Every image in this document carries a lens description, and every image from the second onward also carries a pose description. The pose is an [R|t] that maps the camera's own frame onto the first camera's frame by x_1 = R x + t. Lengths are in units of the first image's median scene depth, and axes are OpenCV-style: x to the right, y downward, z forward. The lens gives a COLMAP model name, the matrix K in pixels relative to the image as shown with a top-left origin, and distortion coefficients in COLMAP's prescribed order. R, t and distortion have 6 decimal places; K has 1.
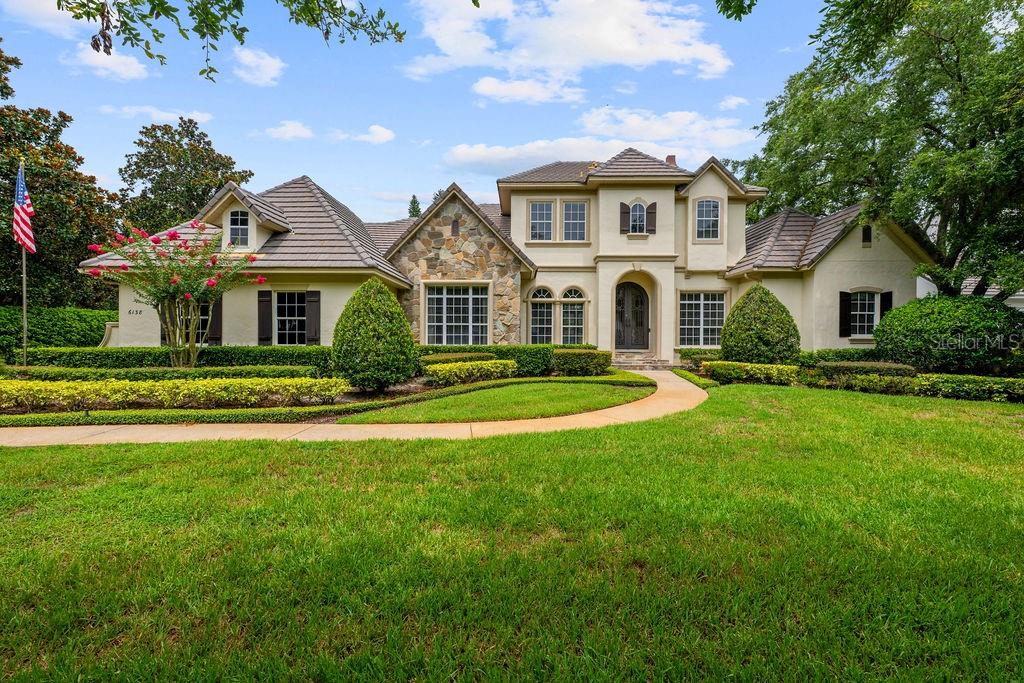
lens RADIAL K [[408.0, 0, 512.0], [0, 408.0, 341.5], [0, 0, 1]] dist [0.000478, 0.000072]
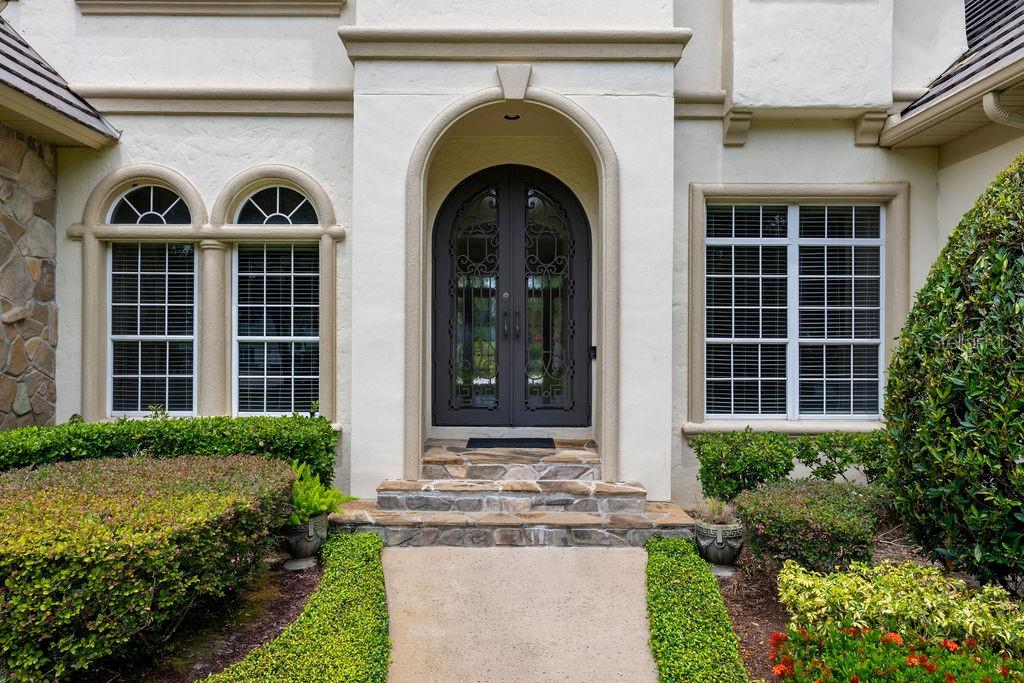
lens RADIAL K [[688.4, 0, 512.0], [0, 688.4, 341.5], [0, 0, 1]] dist [0.001783, 0.001135]
pose [[0.999557, -0.001088, 0.029754, 0.286636], [0.001369, 0.999955, -0.009427, -0.032215], [-0.029742, 0.009463, 0.999513, 0.596631]]
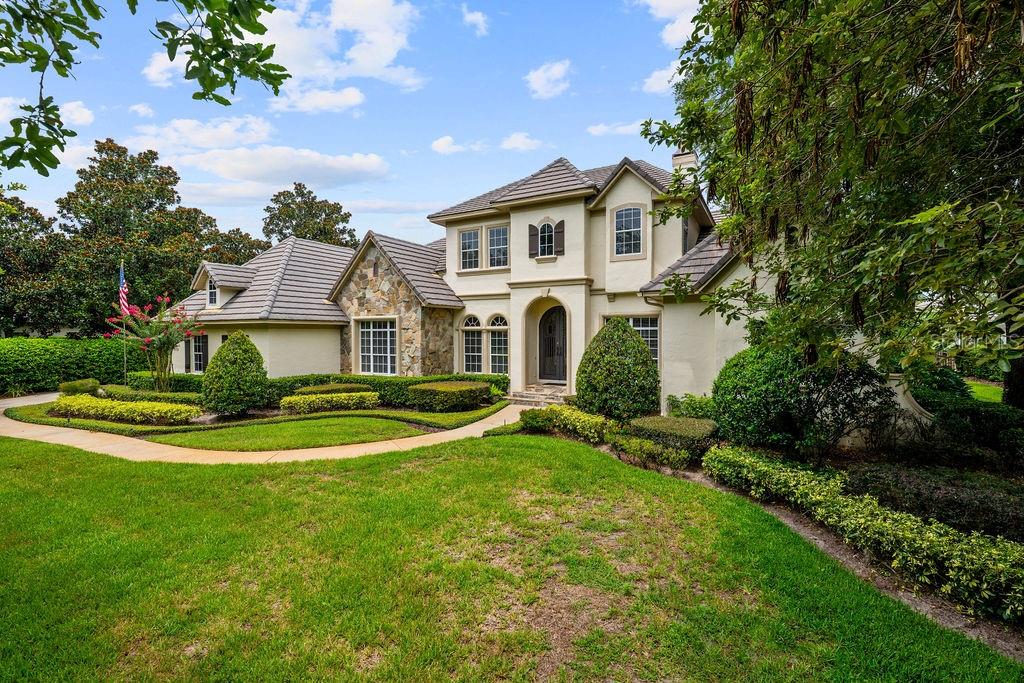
lens RADIAL K [[455.1, 0, 512.0], [0, 455.1, 341.5], [0, 0, 1]] dist [-0.000182, -0.000065]
pose [[0.884357, 0.001206, -0.466810, 0.701044], [0.002704, 0.999967, 0.007707, -0.079587], [0.466803, -0.008078, 0.884324, 0.058551]]
